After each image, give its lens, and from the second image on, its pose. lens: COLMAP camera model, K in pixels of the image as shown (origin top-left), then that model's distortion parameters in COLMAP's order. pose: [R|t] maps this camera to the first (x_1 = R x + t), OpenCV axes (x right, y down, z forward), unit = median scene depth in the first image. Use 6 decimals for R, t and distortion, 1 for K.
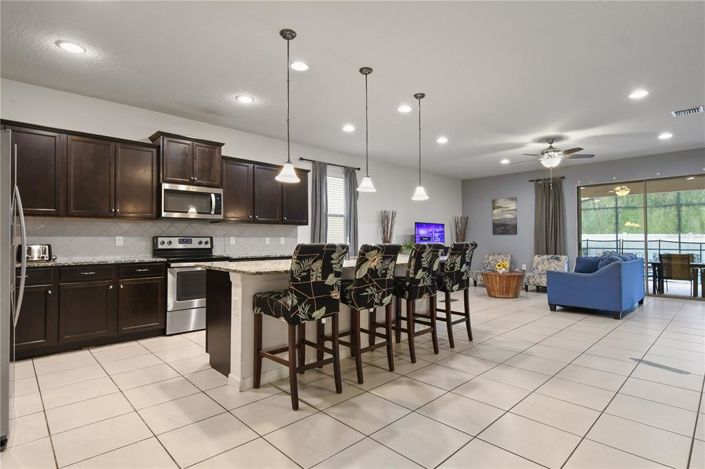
lens RADIAL K [[368.2, 0, 353.6], [0, 368.2, 242.7], [0, 0, 1]] dist [0.002767, 0.000154]
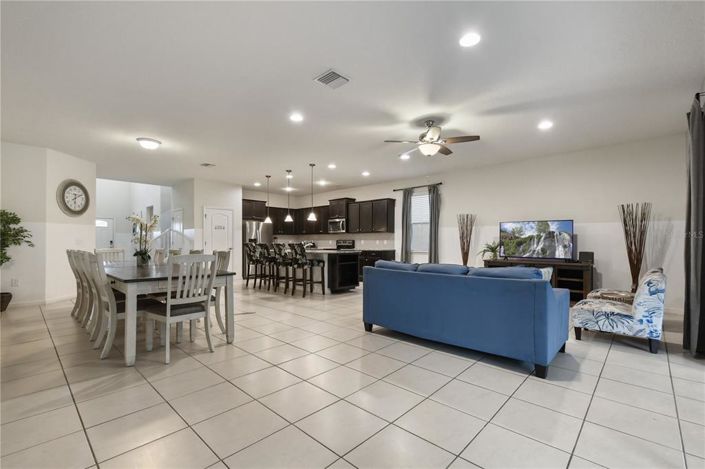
lens RADIAL K [[316.8, 0, 355.6], [0, 316.8, 242.7], [0, 0, 1]] dist [0.025736, -0.016886]
pose [[0.074012, 0.000463, -0.997257, 1.278179], [0.001908, 0.999998, 0.000605, -0.001532], [0.997256, -0.001948, 0.074011, 0.756392]]
